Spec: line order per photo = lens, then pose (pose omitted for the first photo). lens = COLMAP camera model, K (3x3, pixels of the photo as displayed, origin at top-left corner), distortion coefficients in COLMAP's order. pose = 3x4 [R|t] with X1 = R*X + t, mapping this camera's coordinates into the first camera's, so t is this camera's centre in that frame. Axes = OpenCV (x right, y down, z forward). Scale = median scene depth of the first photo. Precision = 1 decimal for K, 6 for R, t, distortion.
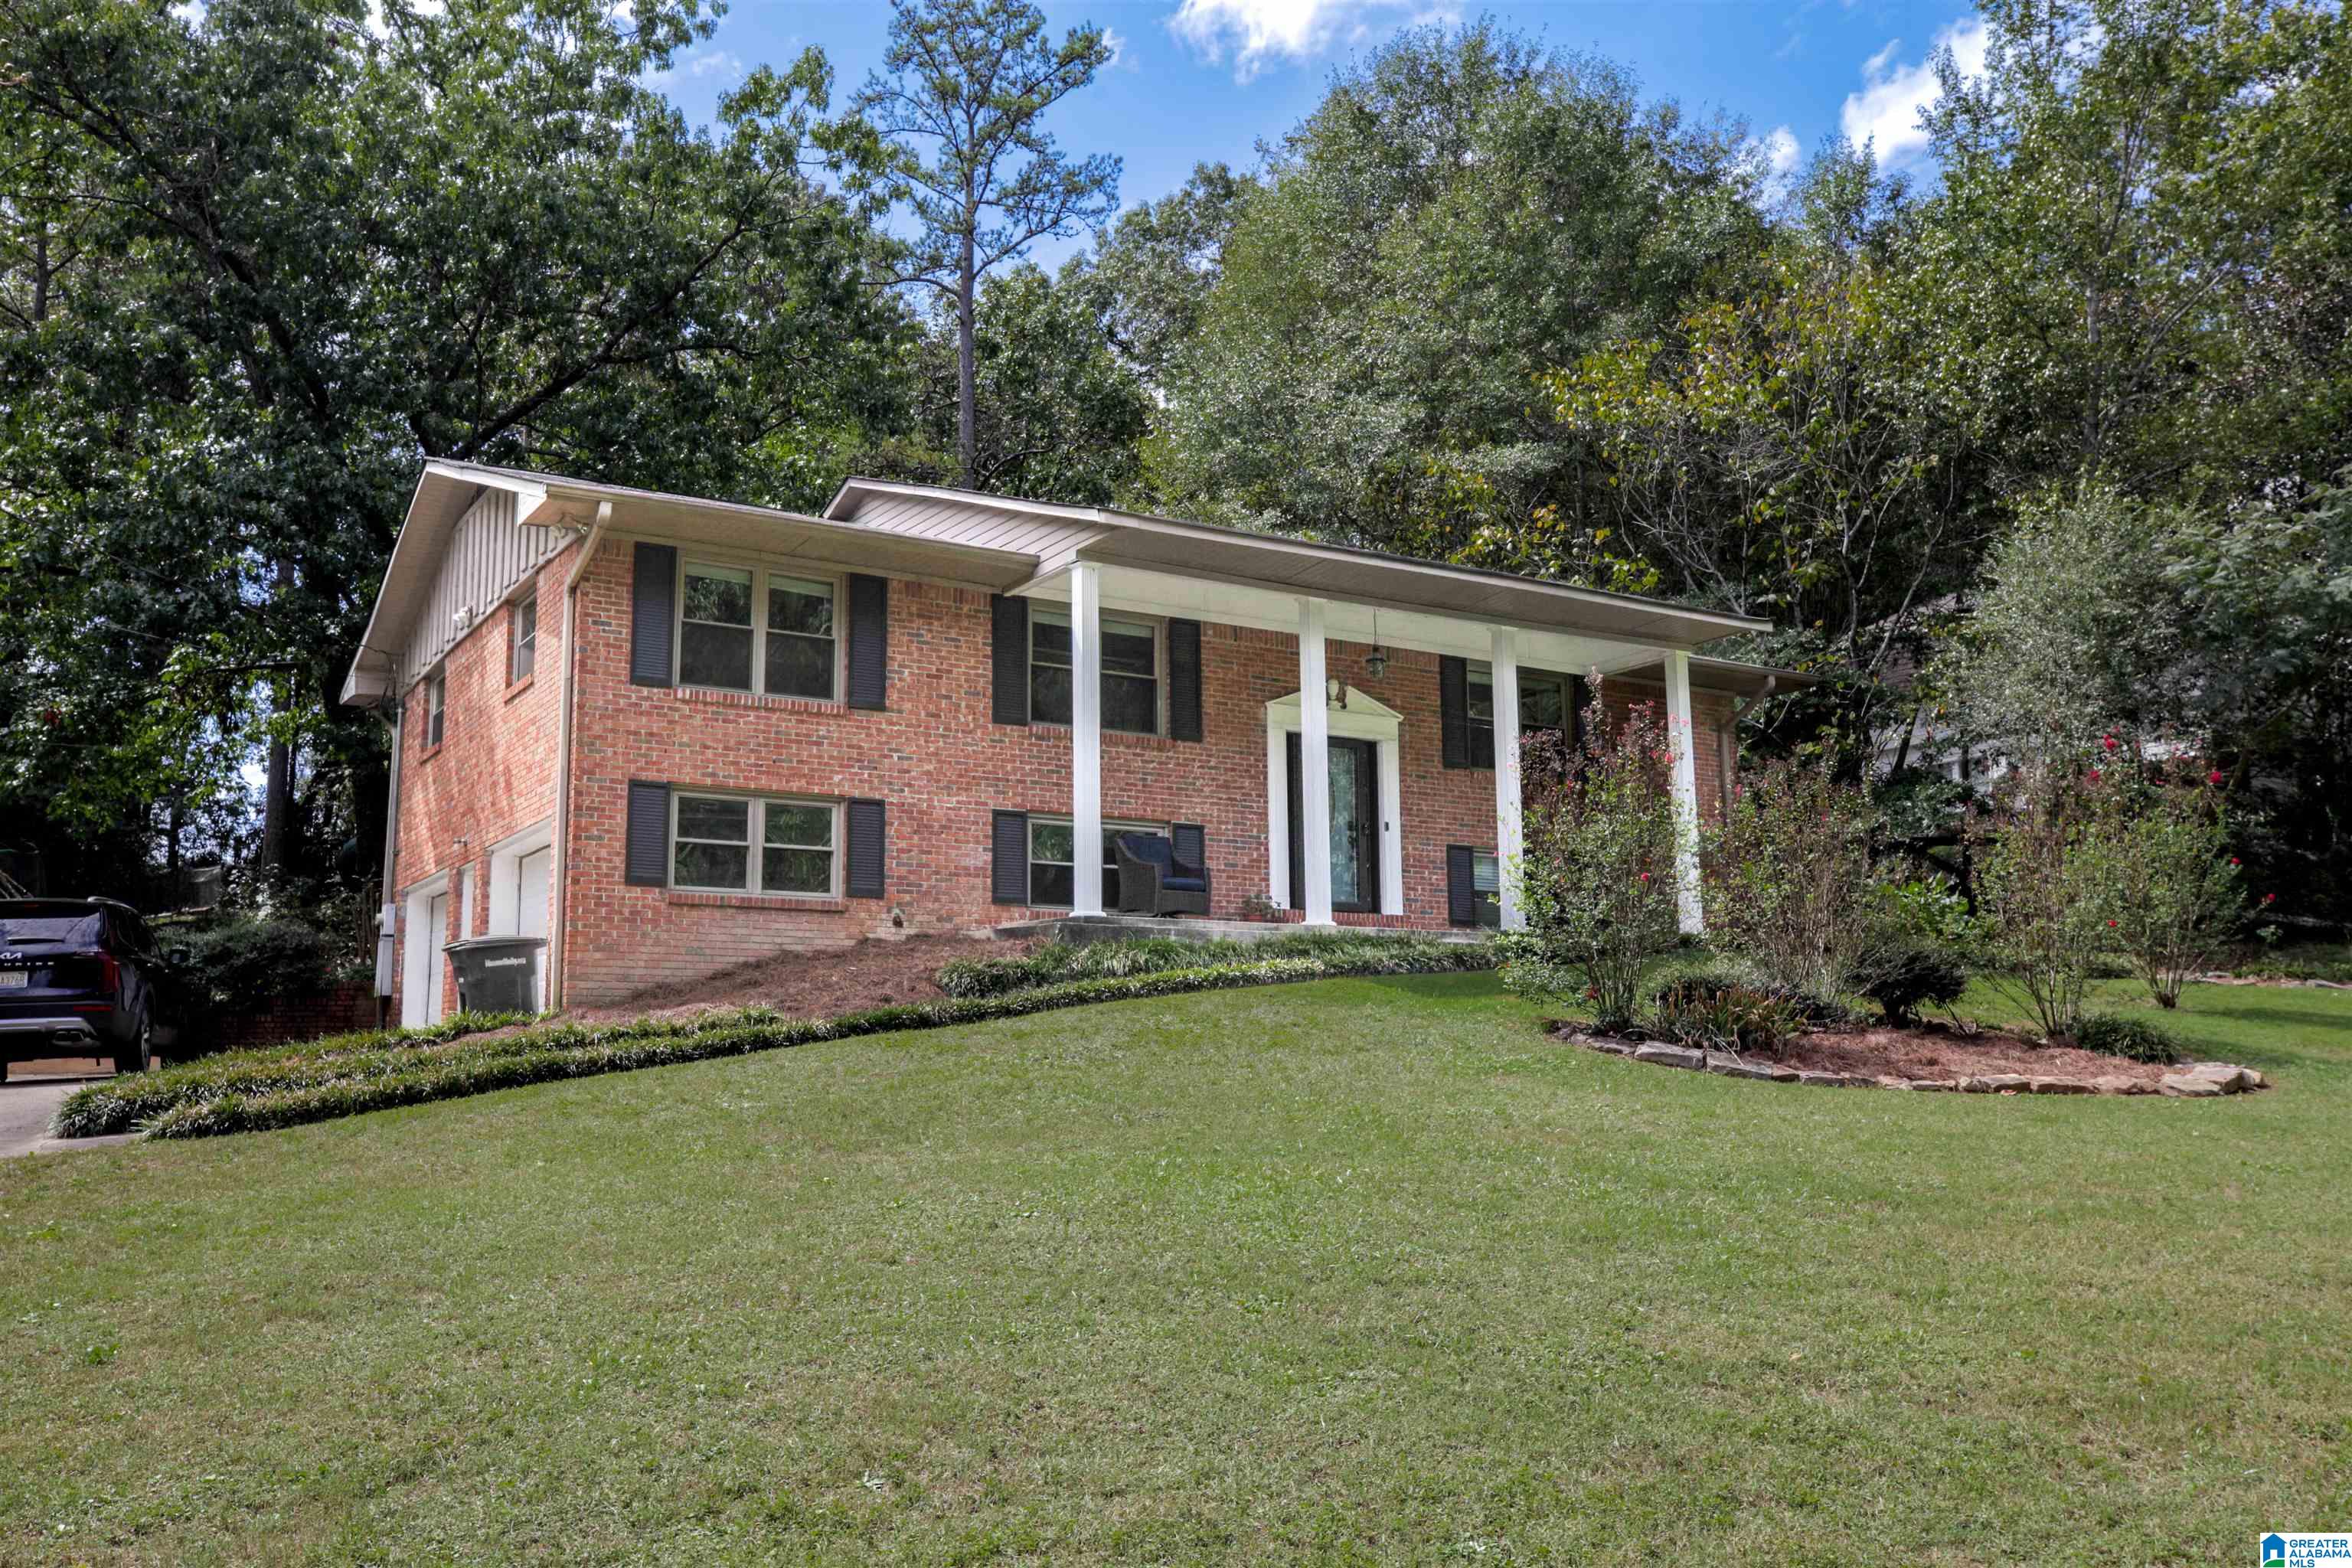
lens RADIAL K [[1975.0, 0, 1176.0], [0, 1975.0, 784.0], [0, 0, 1]] dist [0.047952, 0.003724]
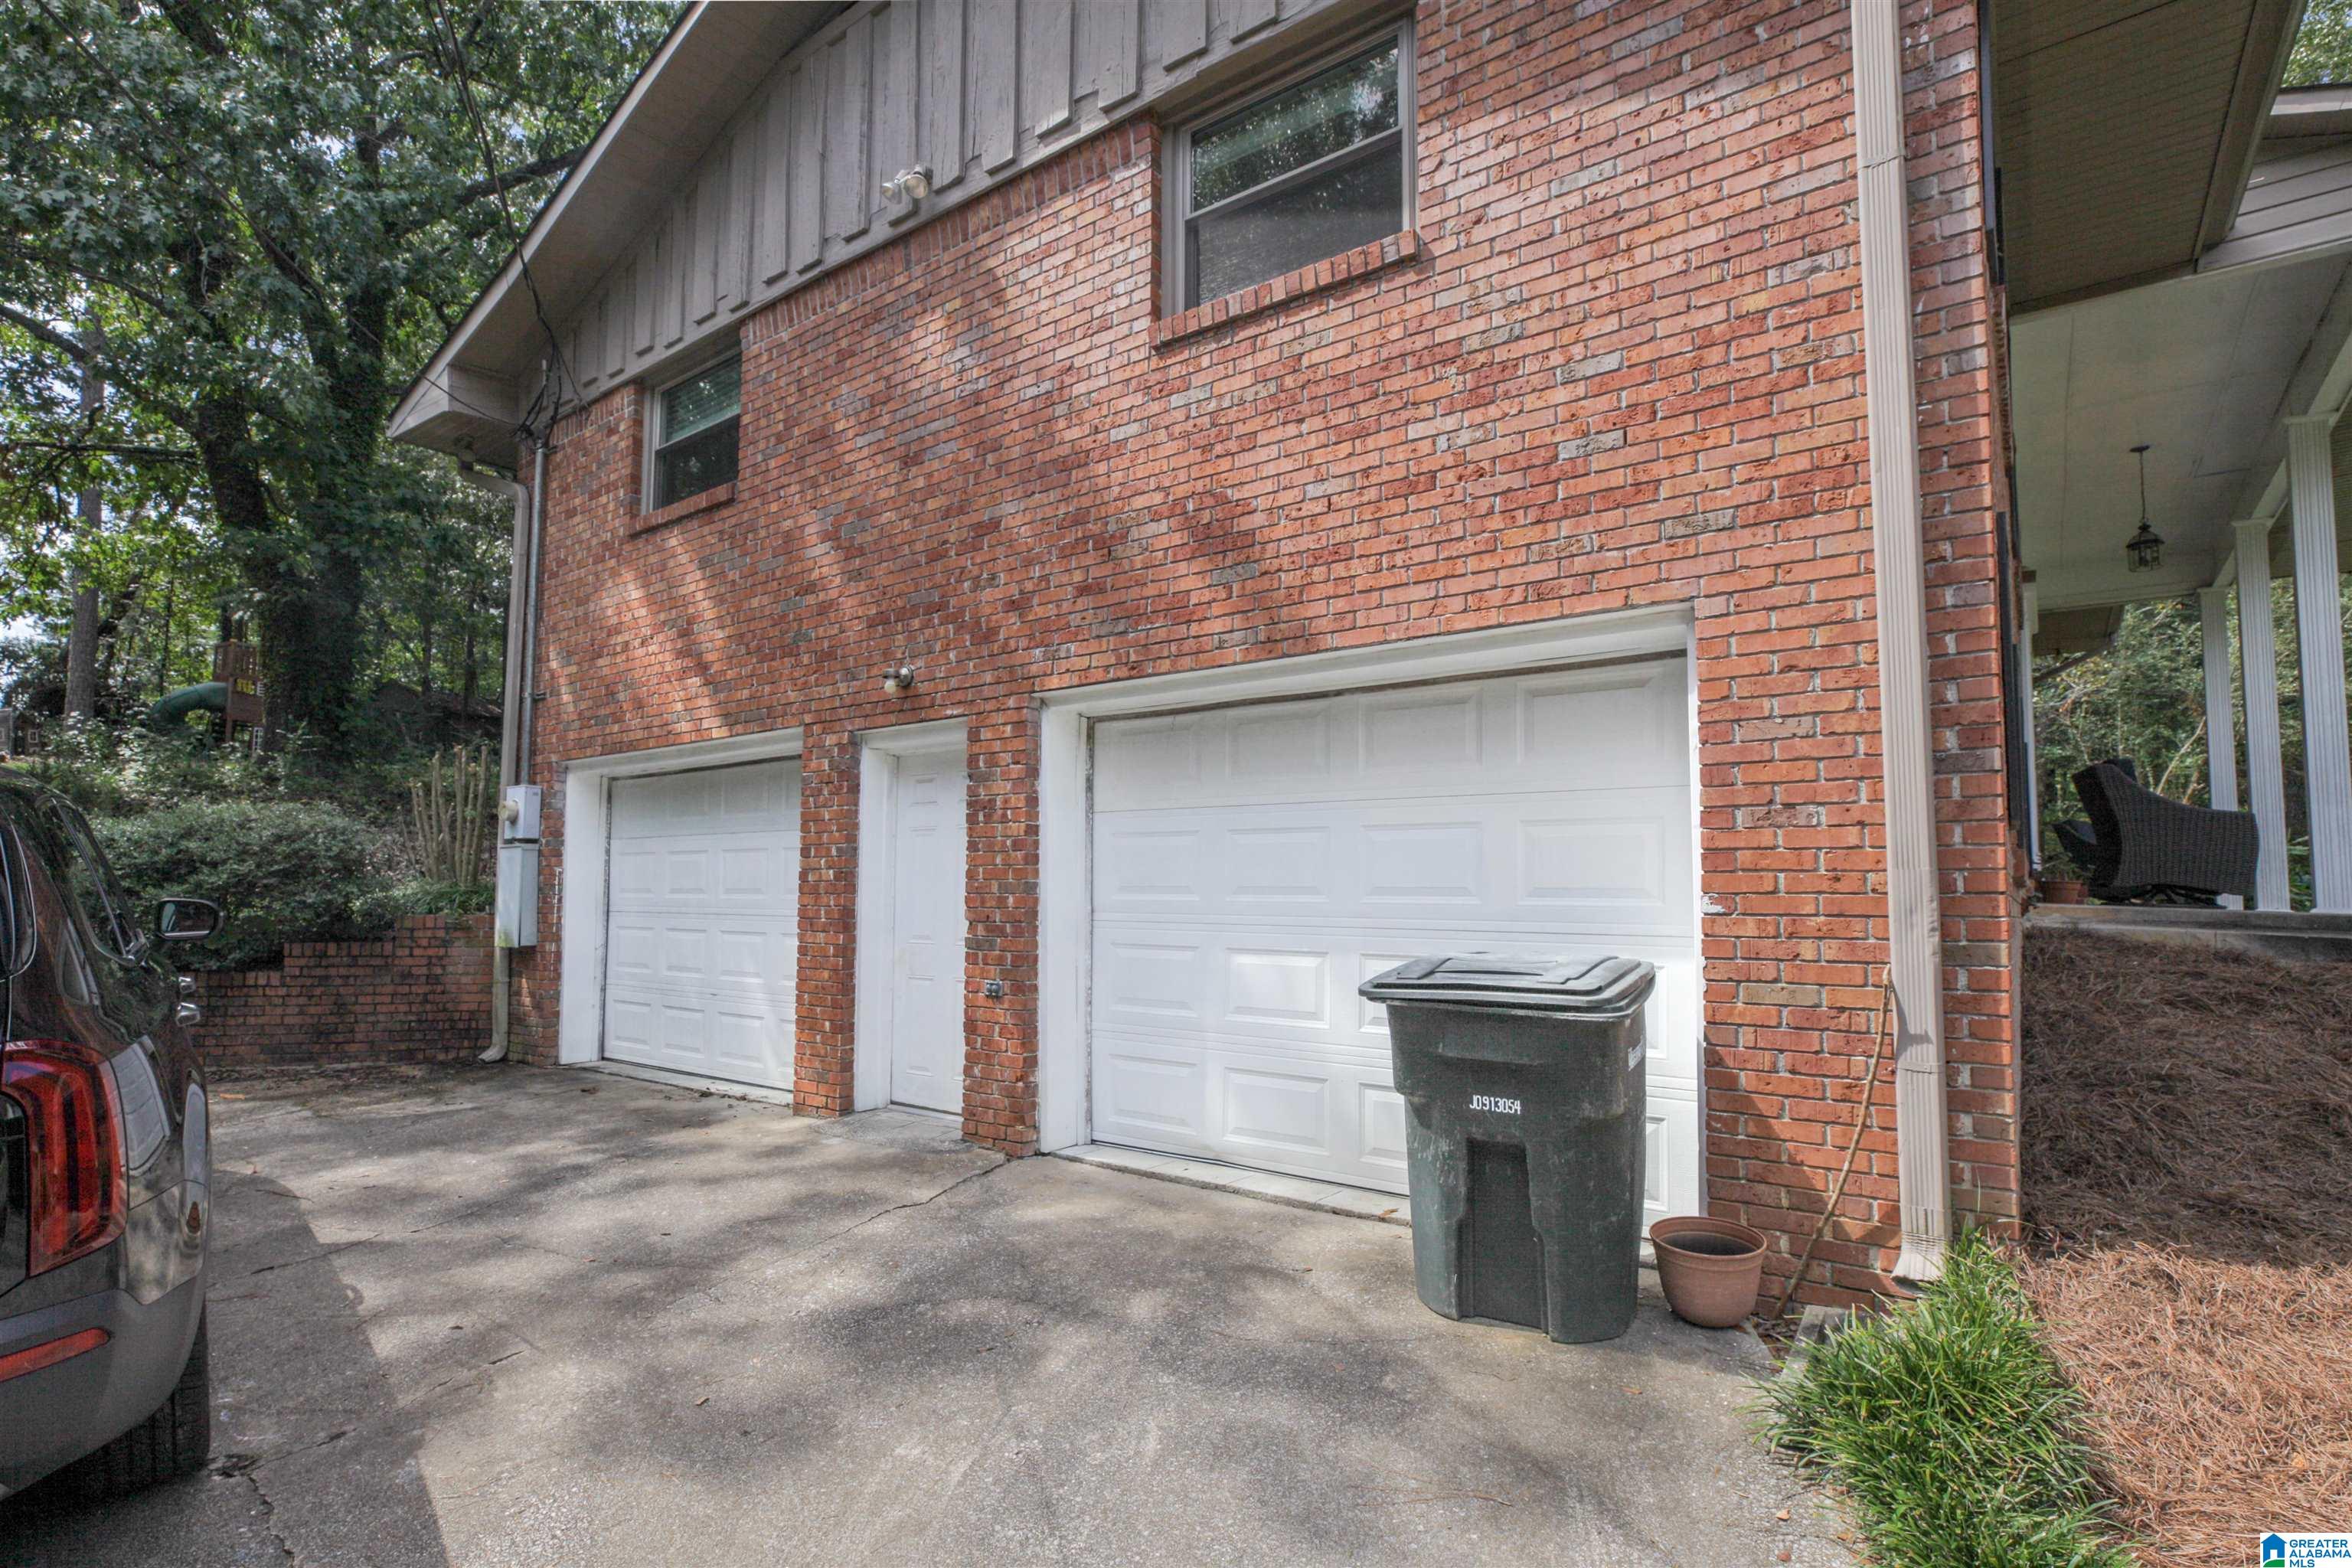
lens RADIAL K [[1100.5, 0, 1176.0], [0, 1100.5, 784.0], [0, 0, 1]] dist [-0.036238, 0.010574]
pose [[0.915995, 0.018192, 0.400776, -0.431626], [-0.050565, 0.996240, 0.070348, 0.034707], [-0.397990, -0.084704, 0.913471, 0.789376]]
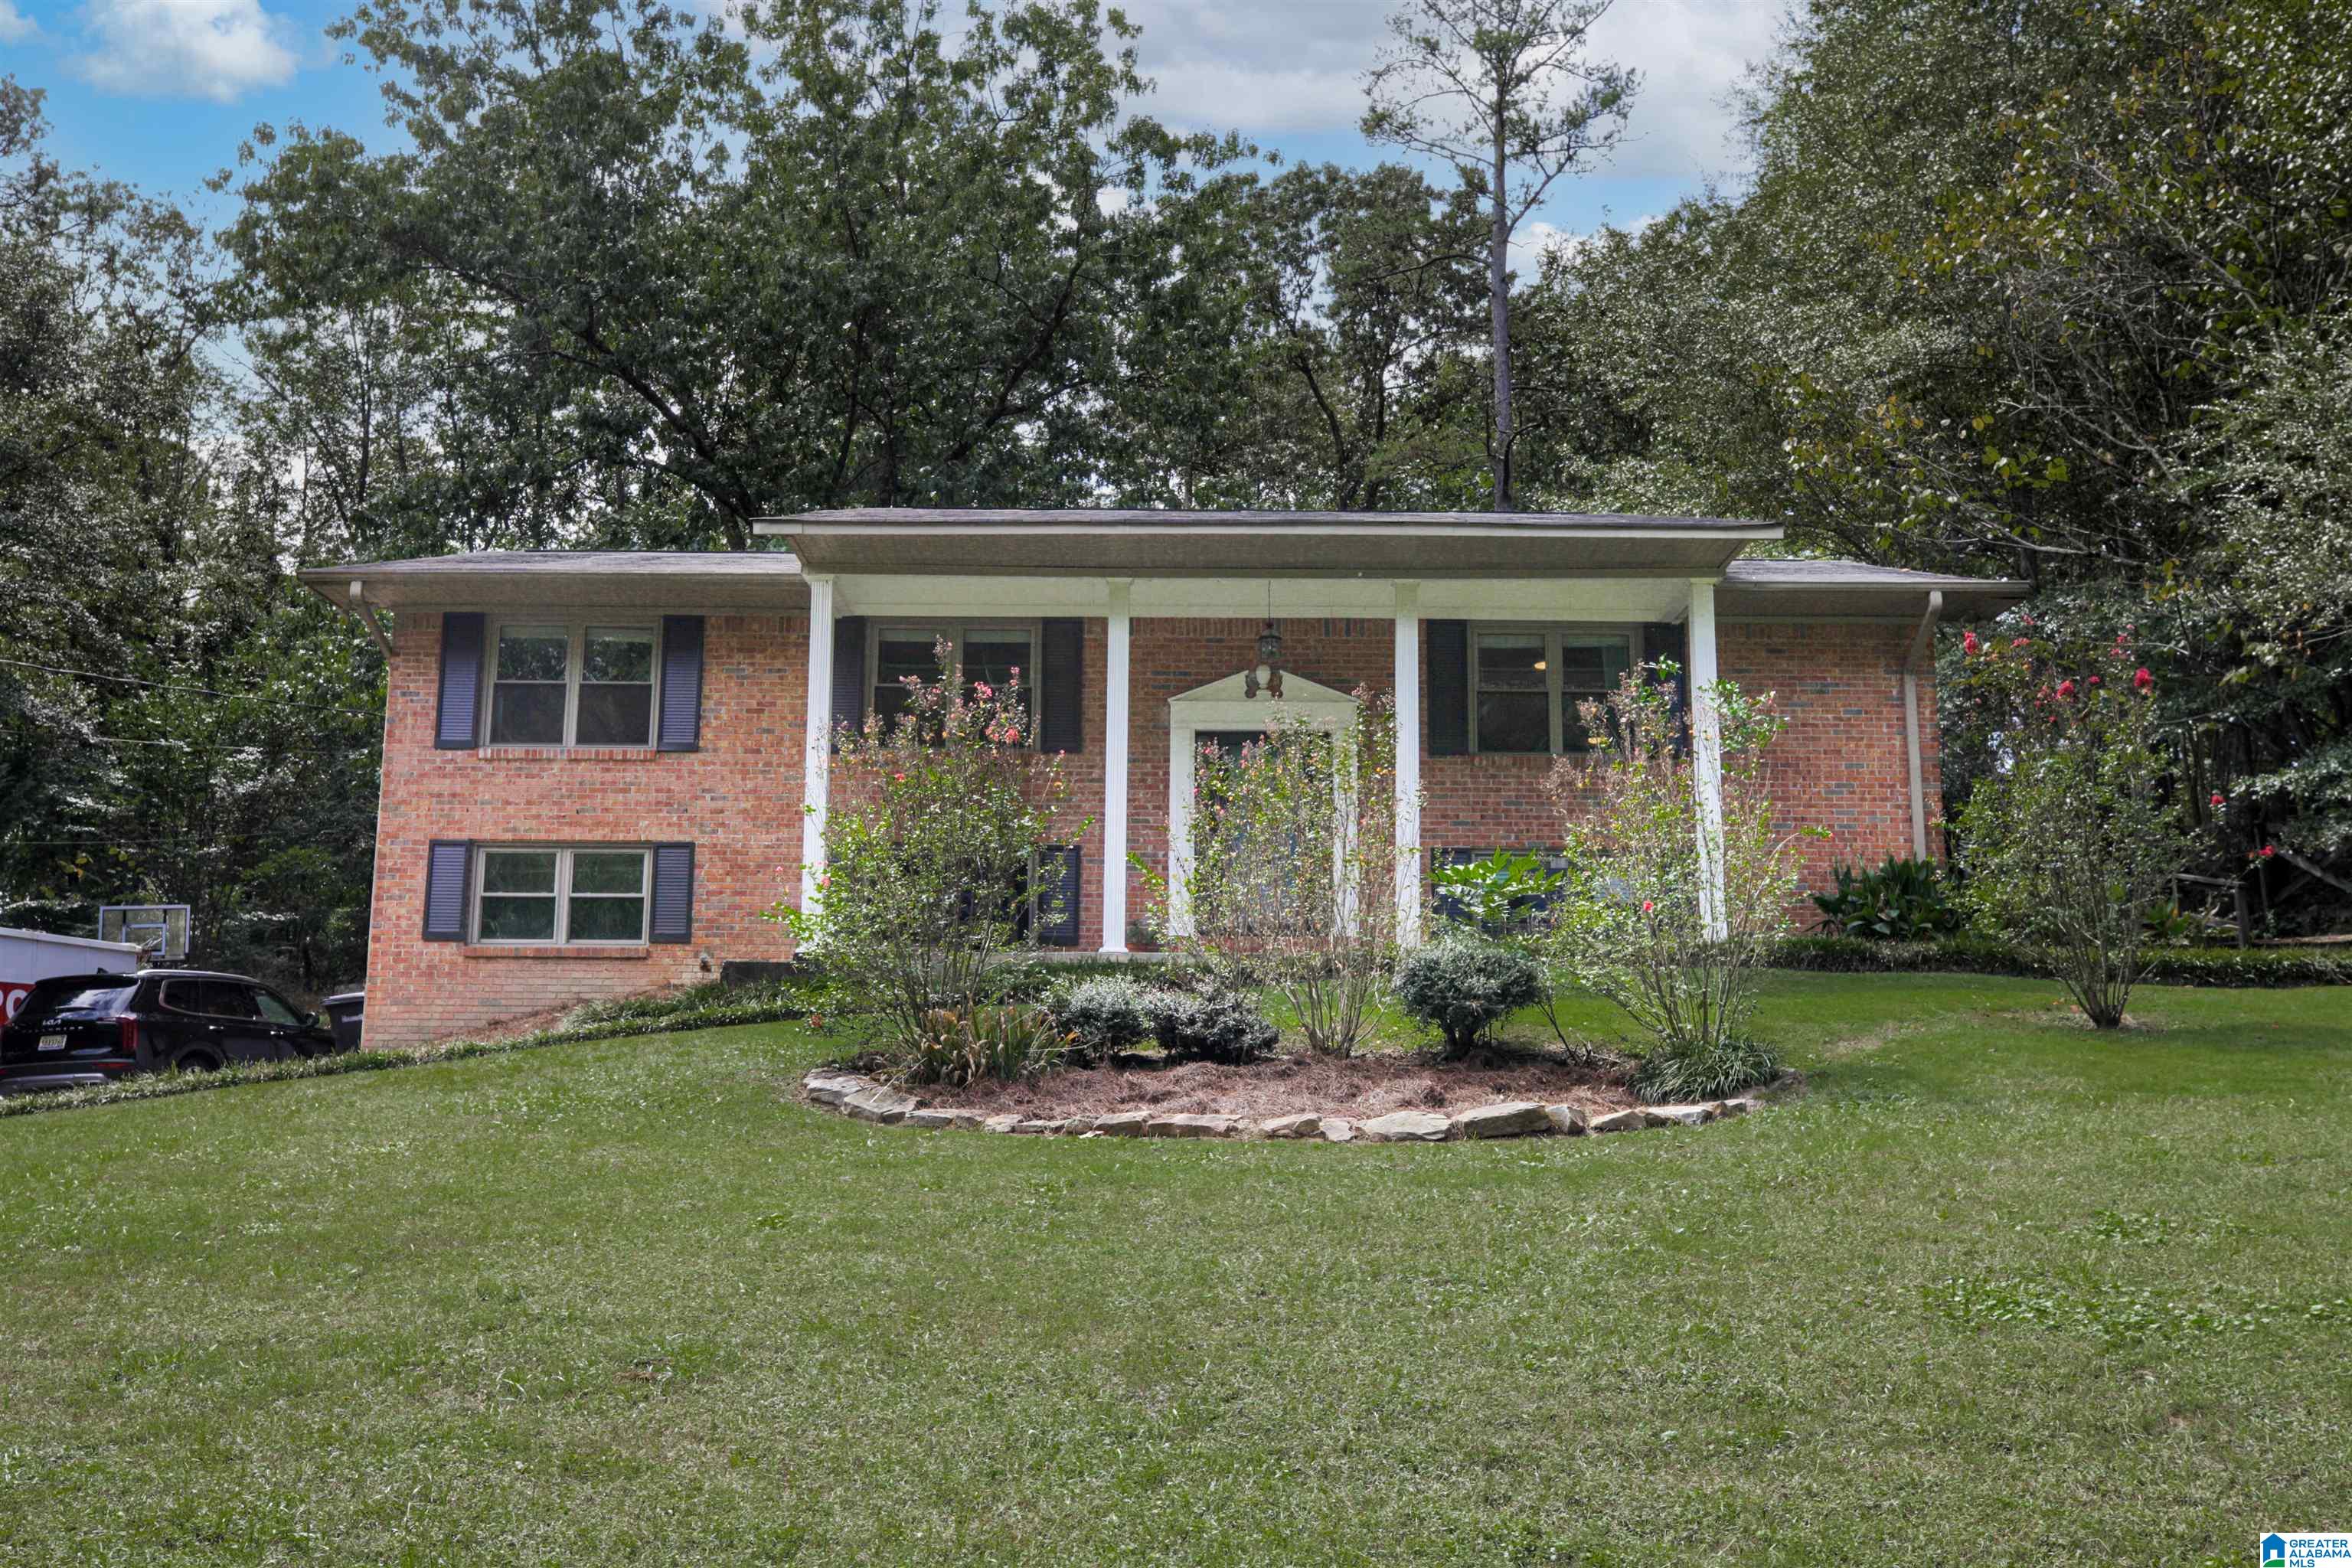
lens RADIAL K [[1928.8, 0, 1177.3], [0, 1928.8, 836.1], [0, 0, 1]] dist [0.038578, 0.000489]
pose [[0.854635, -0.075523, -0.513708, 0.538732], [0.069954, 0.997093, -0.030209, 0.049784], [0.514496, -0.010118, 0.857433, 0.300664]]
